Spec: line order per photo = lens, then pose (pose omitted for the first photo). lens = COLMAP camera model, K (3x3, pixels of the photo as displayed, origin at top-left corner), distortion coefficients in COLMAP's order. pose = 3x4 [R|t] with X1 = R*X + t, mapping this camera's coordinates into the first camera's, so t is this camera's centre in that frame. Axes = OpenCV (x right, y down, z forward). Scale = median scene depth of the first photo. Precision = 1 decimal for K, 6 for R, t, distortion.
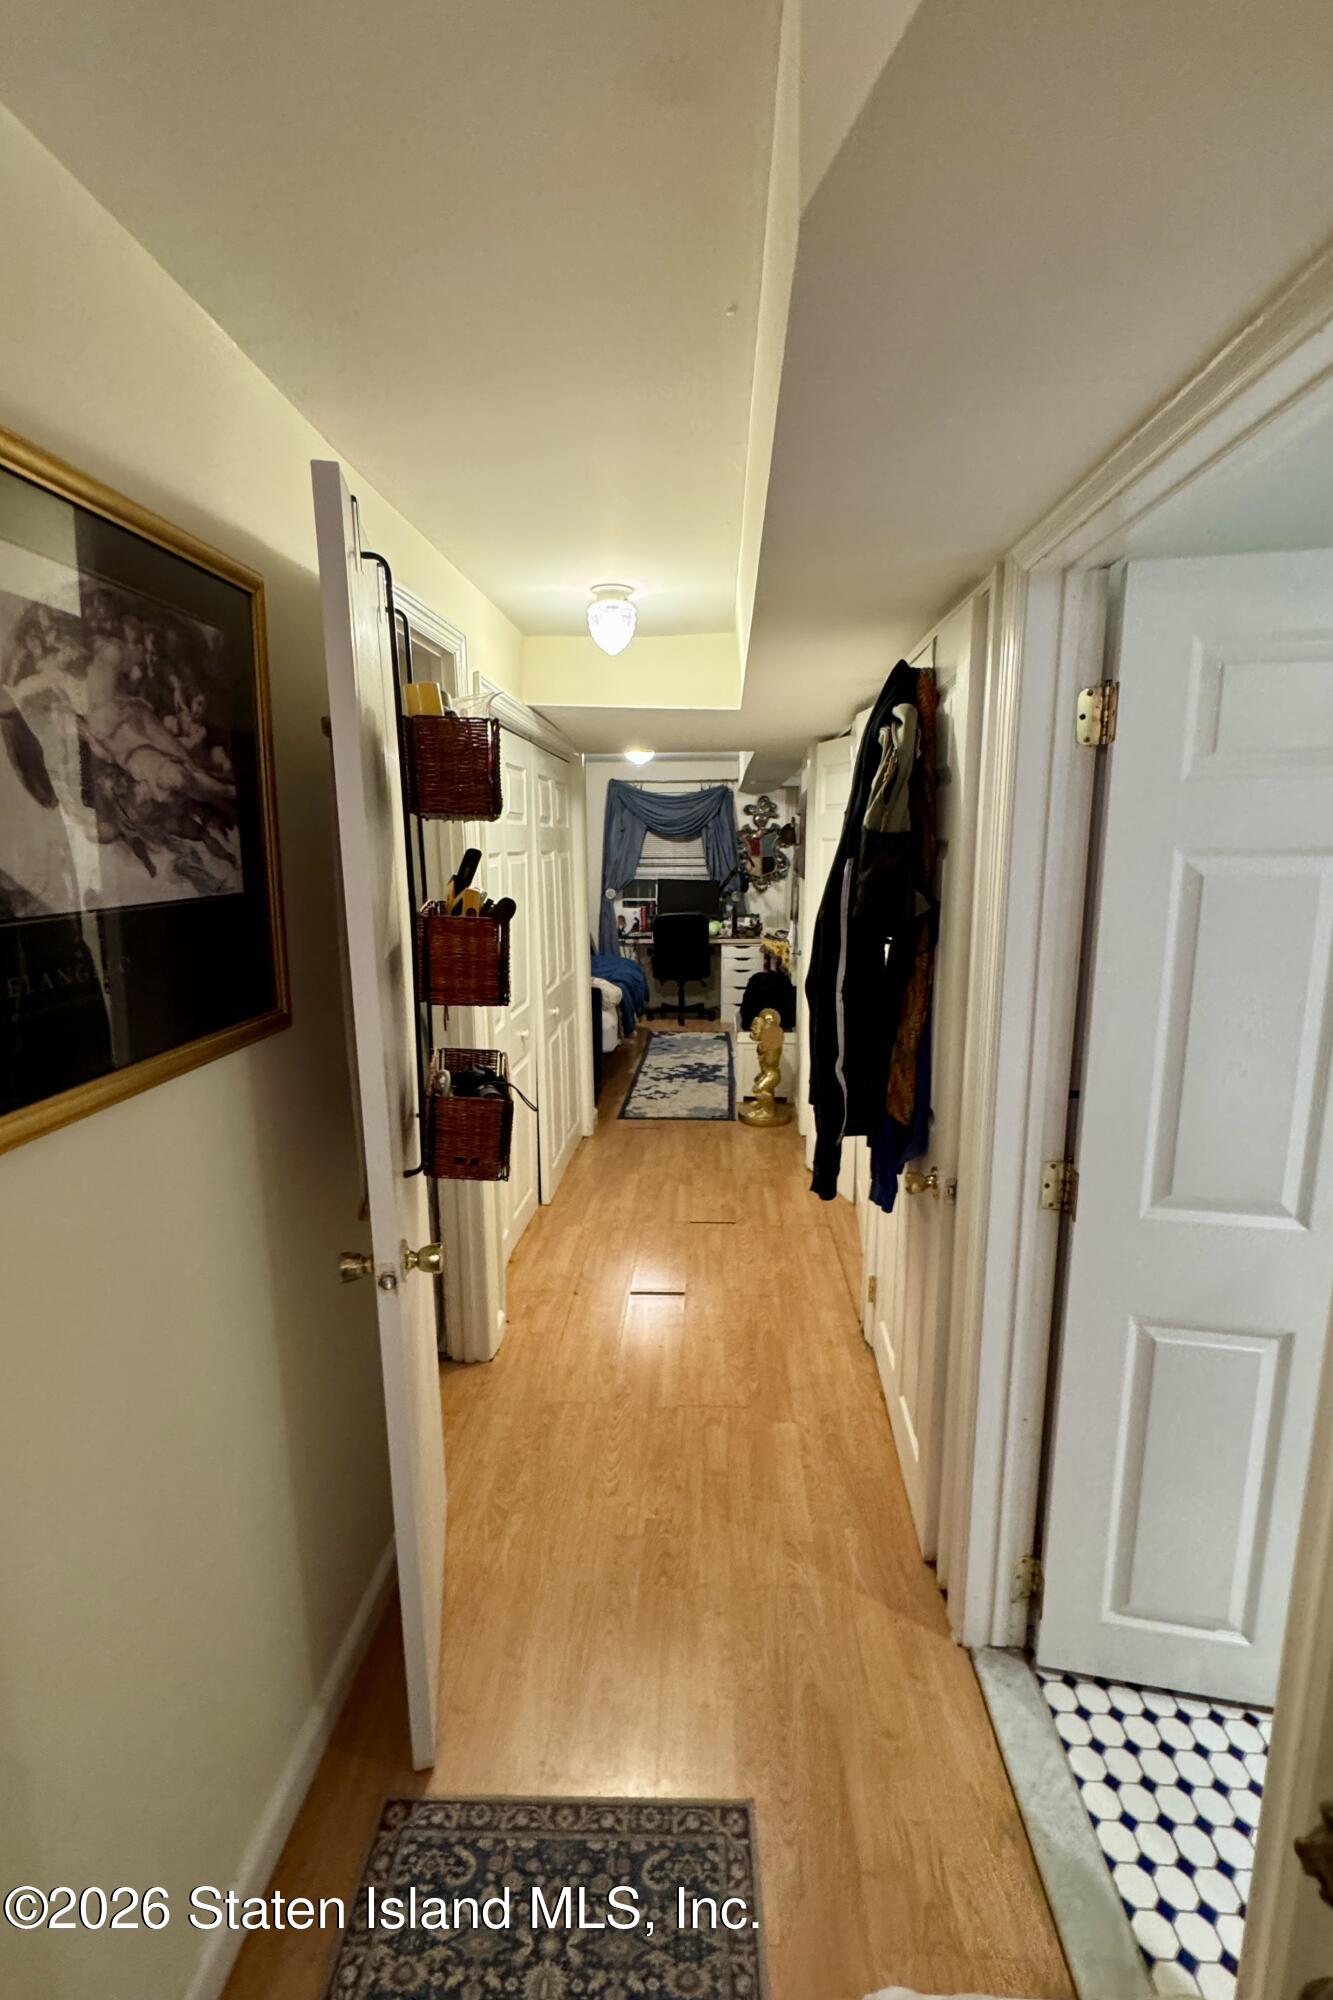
lens RADIAL K [[887.5, 0, 666.5], [0, 887.5, 1000.0], [0, 0, 1]] dist [-0.000040, -0.000005]
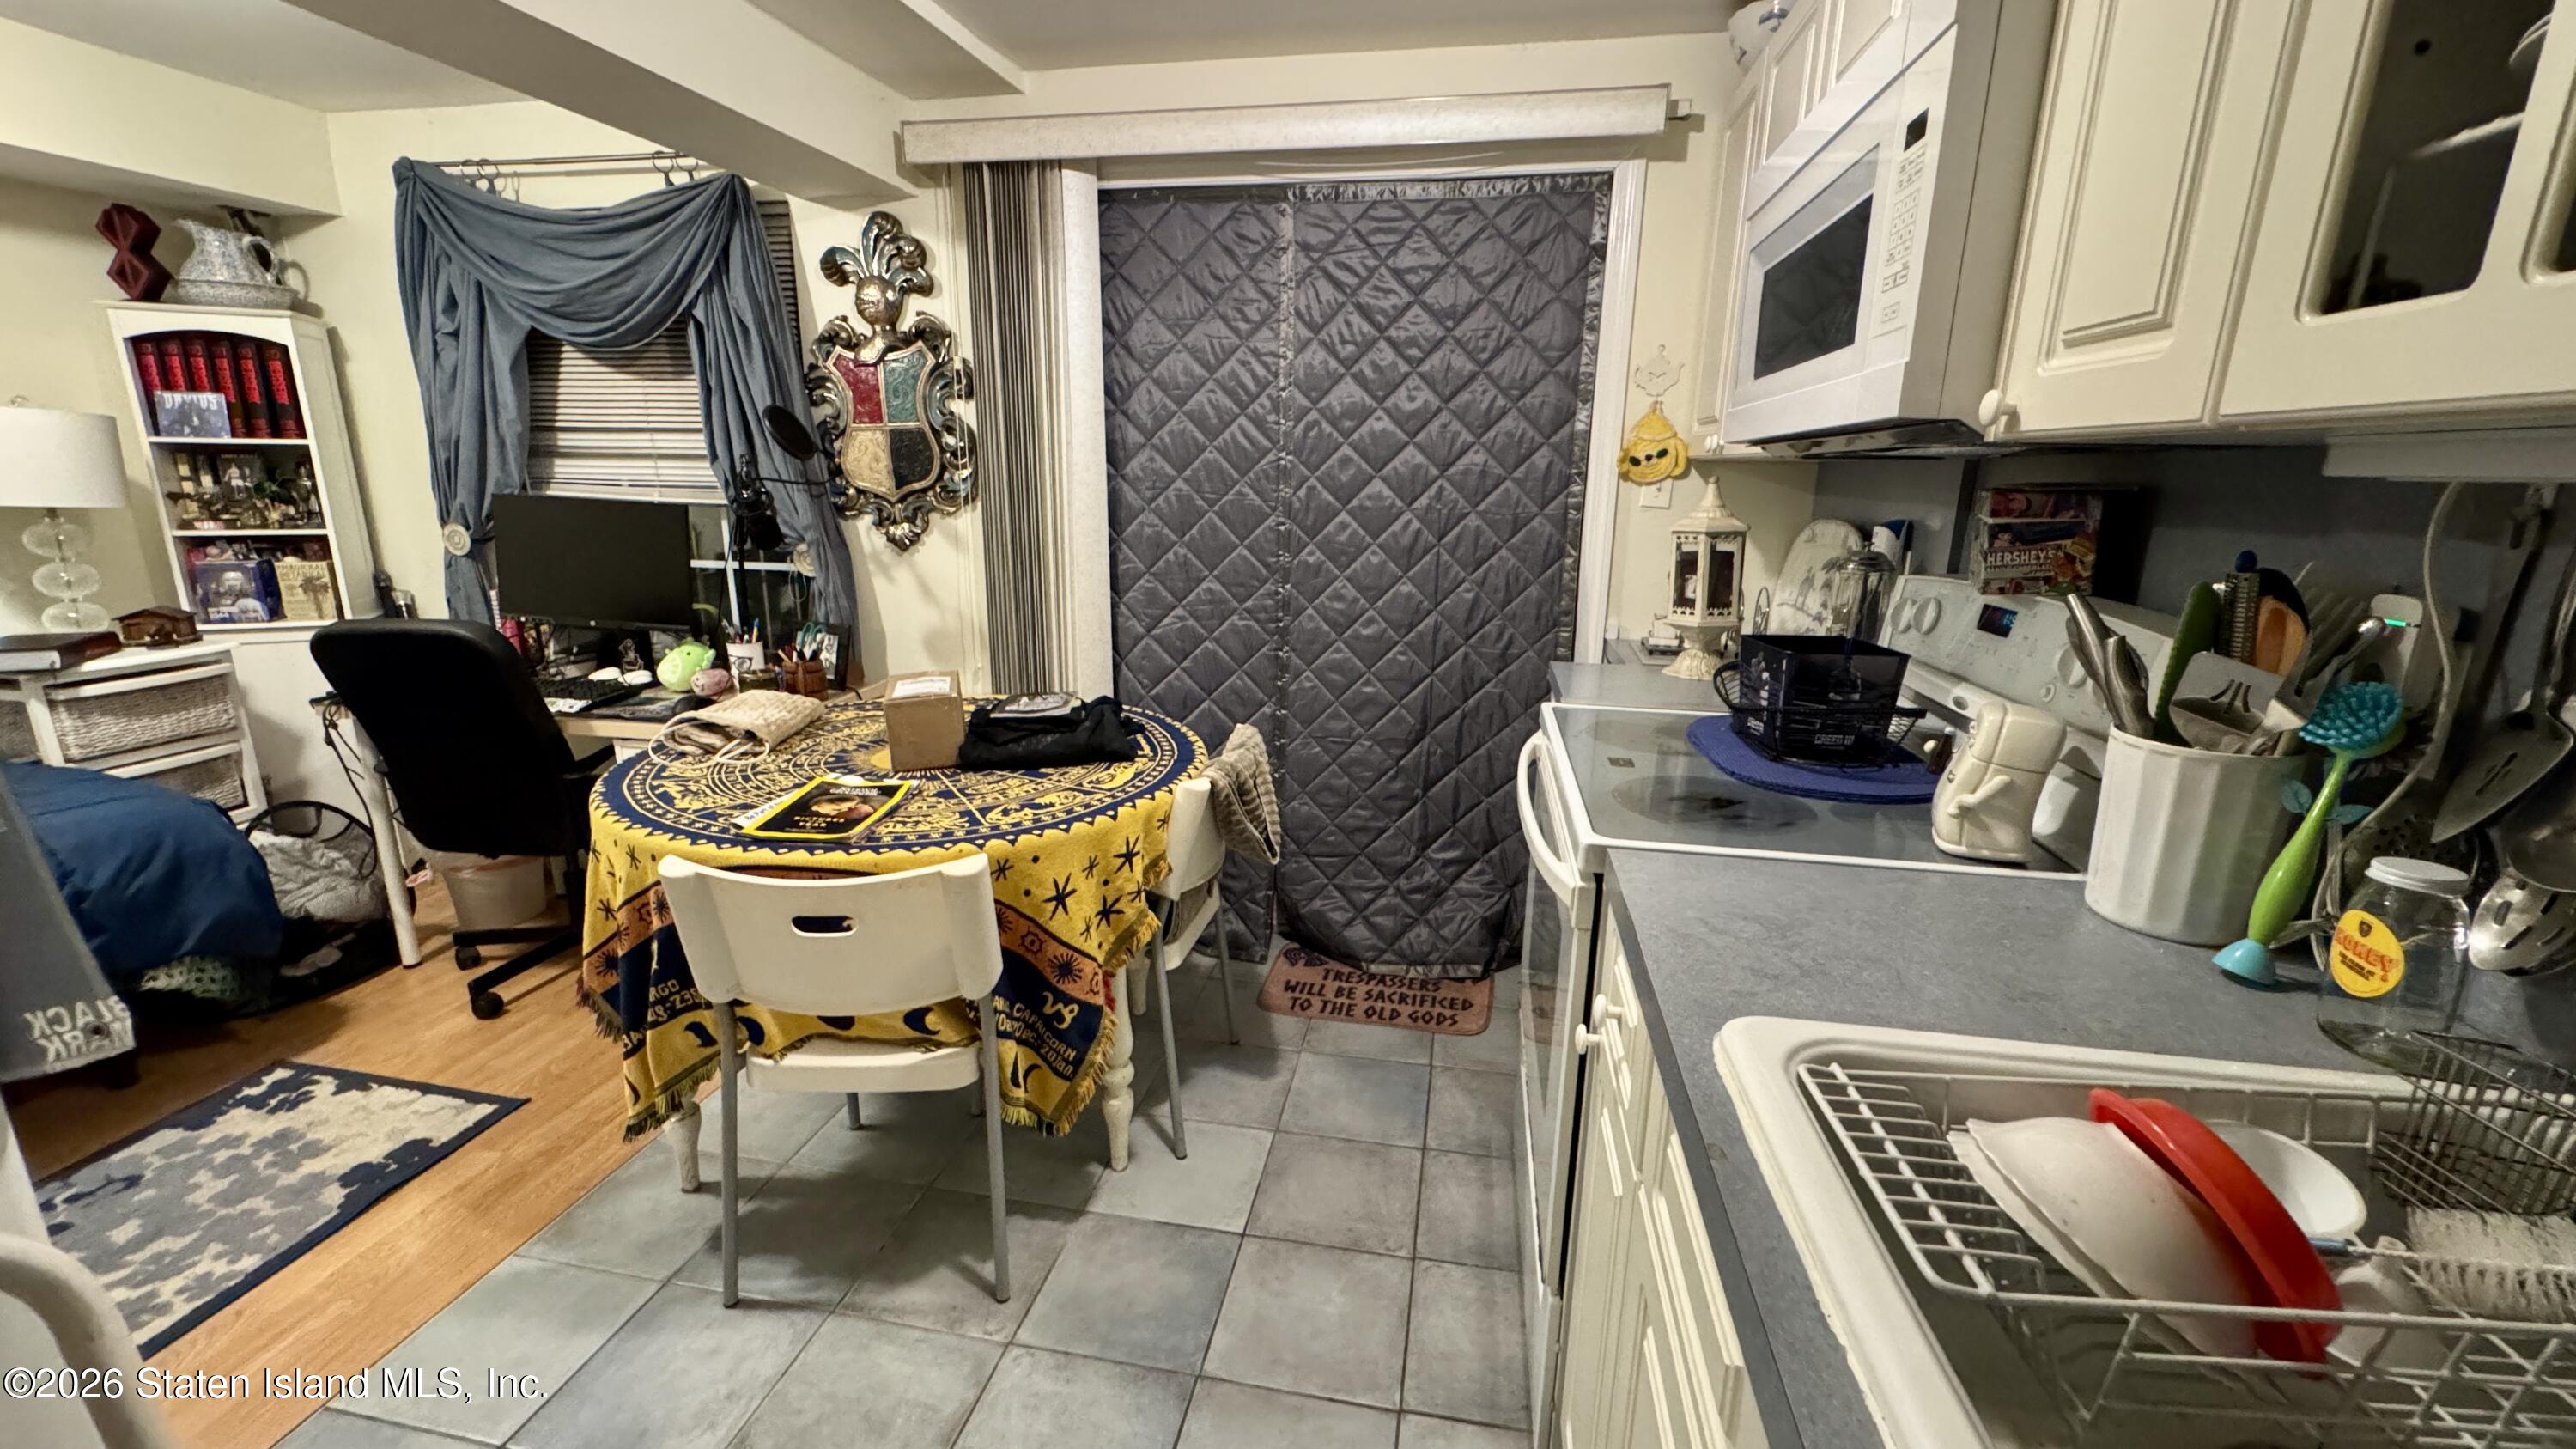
lens RADIAL K [[1034.2, 0, 1288.0], [0, 1034.2, 724.5], [0, 0, 1]] dist [-0.000837, -0.000407]
pose [[0.990466, 0.052230, -0.127474, 0.289942], [-0.044130, 0.996872, 0.065563, -0.091485], [0.130499, -0.059312, 0.989673, 0.669263]]
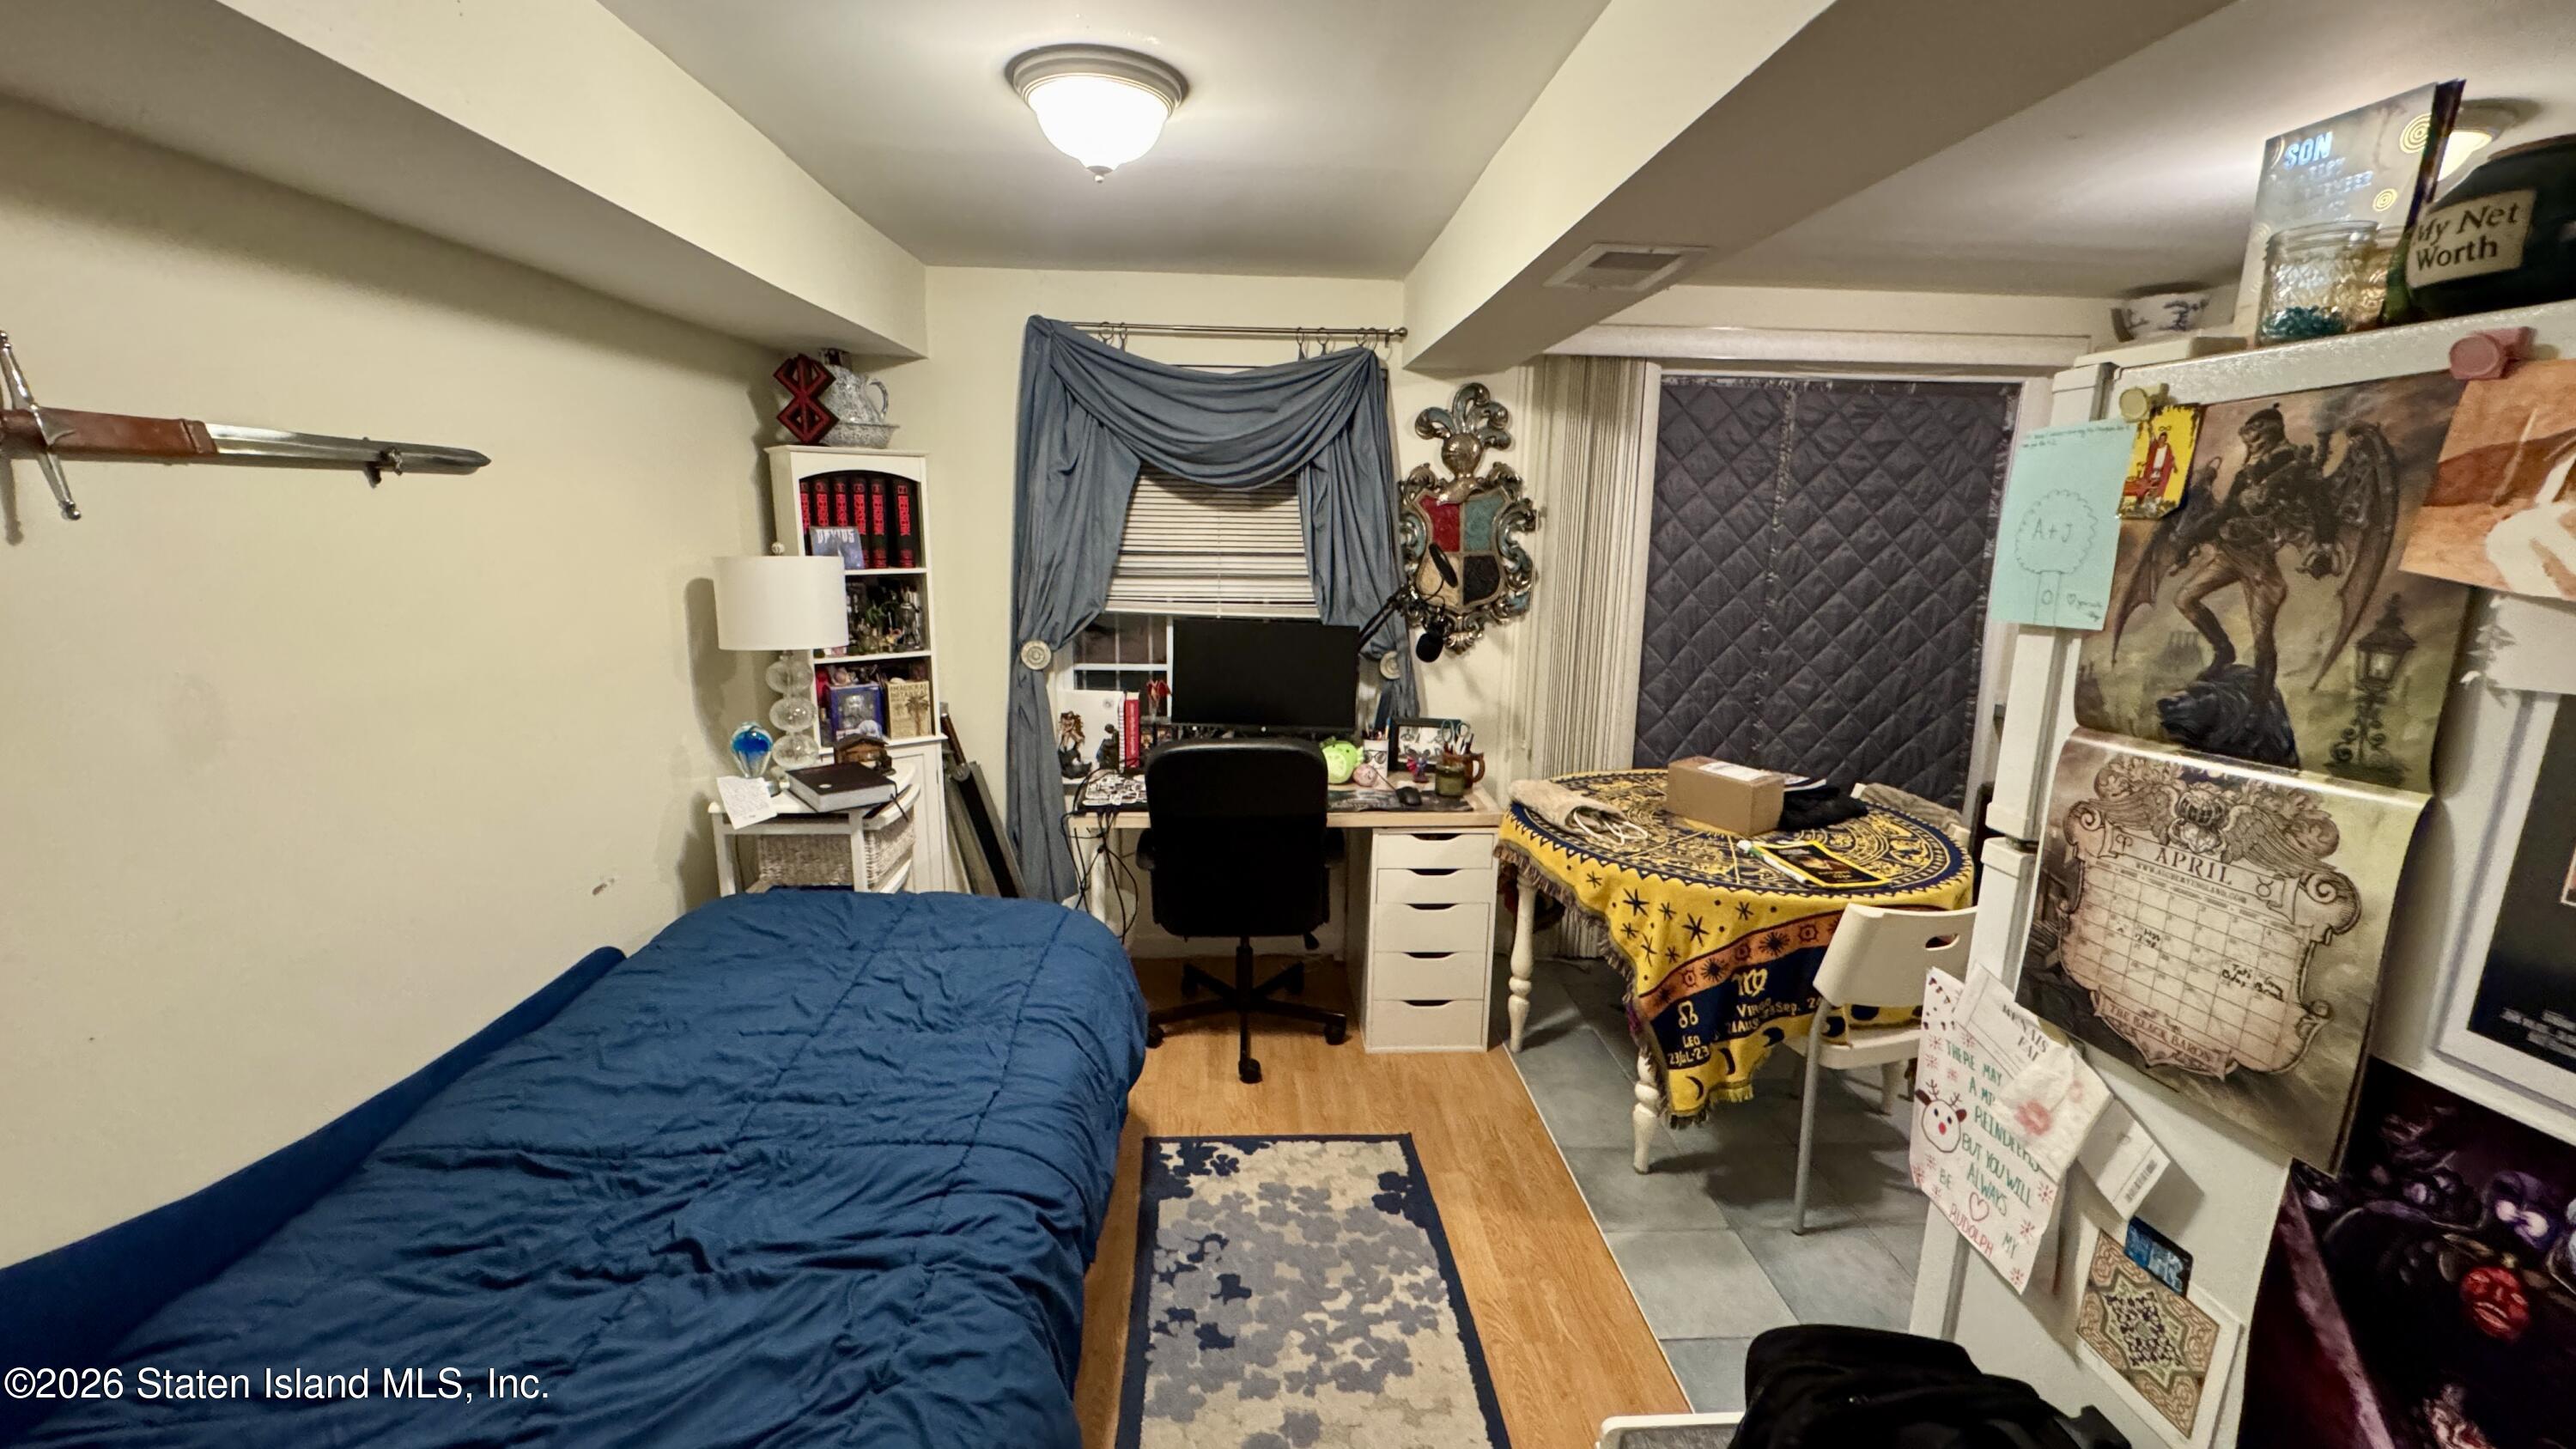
lens RADIAL K [[1034.2, 0, 1288.0], [0, 1034.2, 724.5], [0, 0, 1]] dist [-0.000837, -0.000407]
pose [[0.994187, -0.001846, 0.107654, -0.008742], [-0.000783, 0.999703, 0.024374, -0.103360], [-0.107667, -0.024317, 0.993890, 0.590224]]
